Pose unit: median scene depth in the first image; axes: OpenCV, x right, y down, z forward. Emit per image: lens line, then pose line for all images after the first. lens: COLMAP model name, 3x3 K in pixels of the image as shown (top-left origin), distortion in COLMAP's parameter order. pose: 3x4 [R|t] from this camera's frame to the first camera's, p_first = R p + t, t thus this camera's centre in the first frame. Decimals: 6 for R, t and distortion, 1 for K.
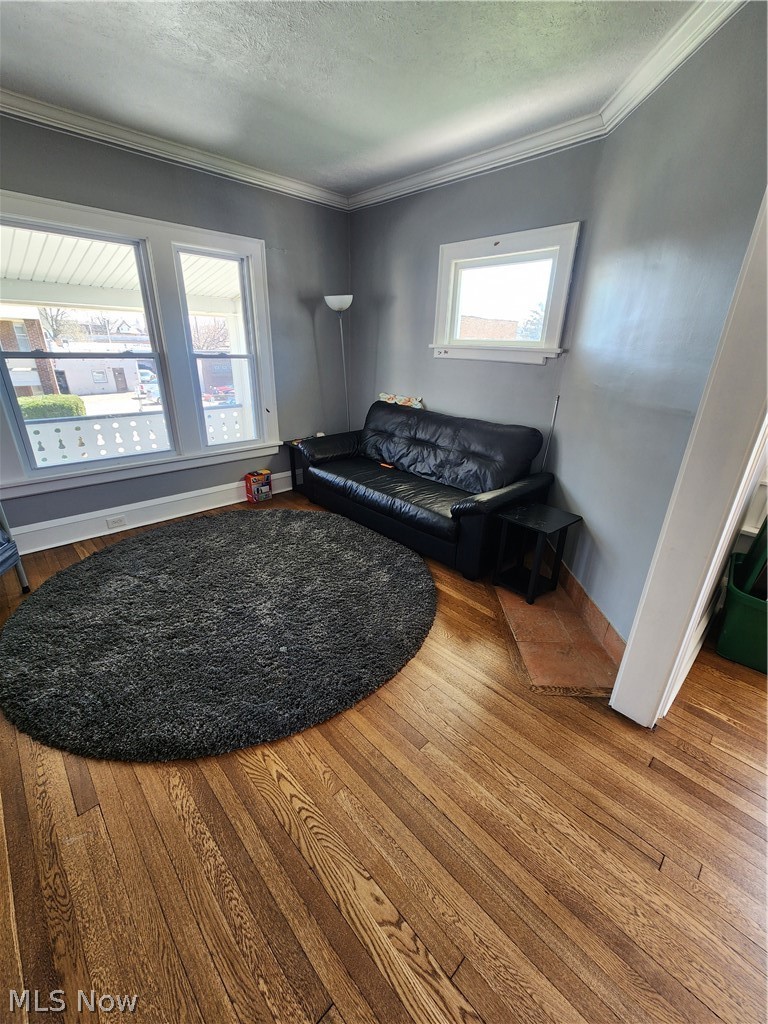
lens RADIAL K [[414.5, 0, 385.3], [0, 414.5, 515.0], [0, 0, 1]] dist [0.002152, -0.002104]
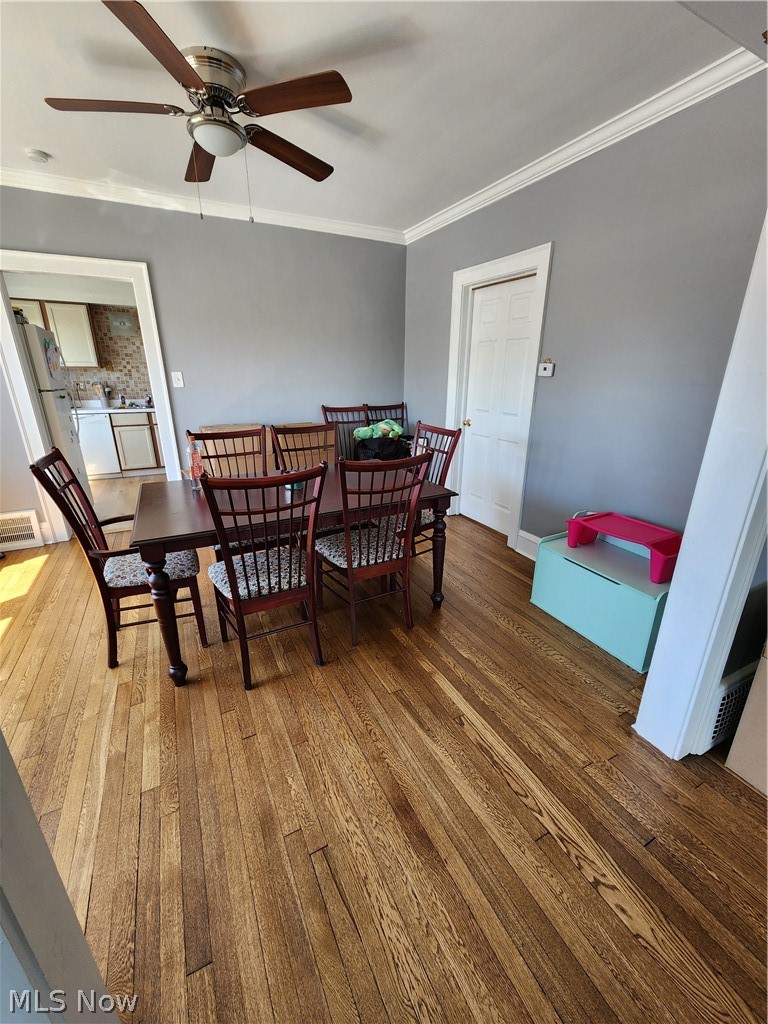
lens RADIAL K [[414.5, 0, 388.2], [0, 414.5, 511.3], [0, 0, 1]] dist [0.002152, -0.002104]
pose [[-0.958665, -0.116936, 0.259400, 0.350688], [0.081628, 0.760306, 0.644416, -0.439611], [-0.272579, 0.638953, -0.719333, 1.192631]]
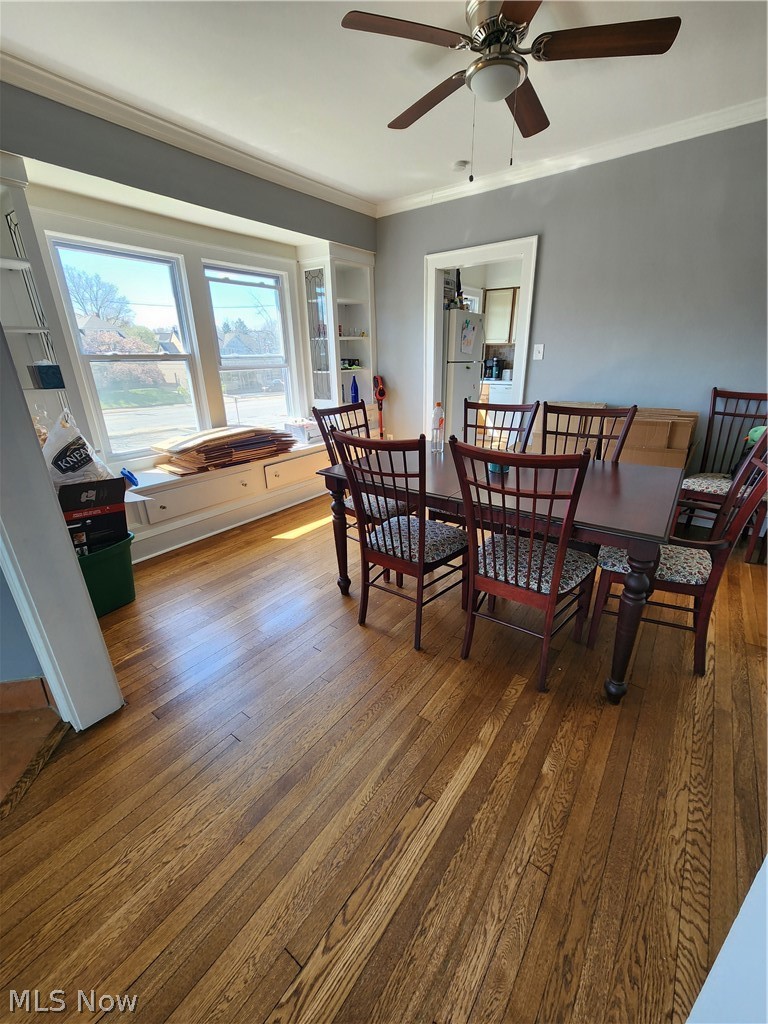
lens RADIAL K [[414.5, 0, 389.8], [0, 414.5, 514.5], [0, 0, 1]] dist [0.002152, -0.002104]
pose [[-0.175532, -0.376217, 0.909752, -0.292043], [0.382613, 0.825383, 0.415150, -0.043820], [-0.907081, 0.420955, -0.000936, 0.318586]]
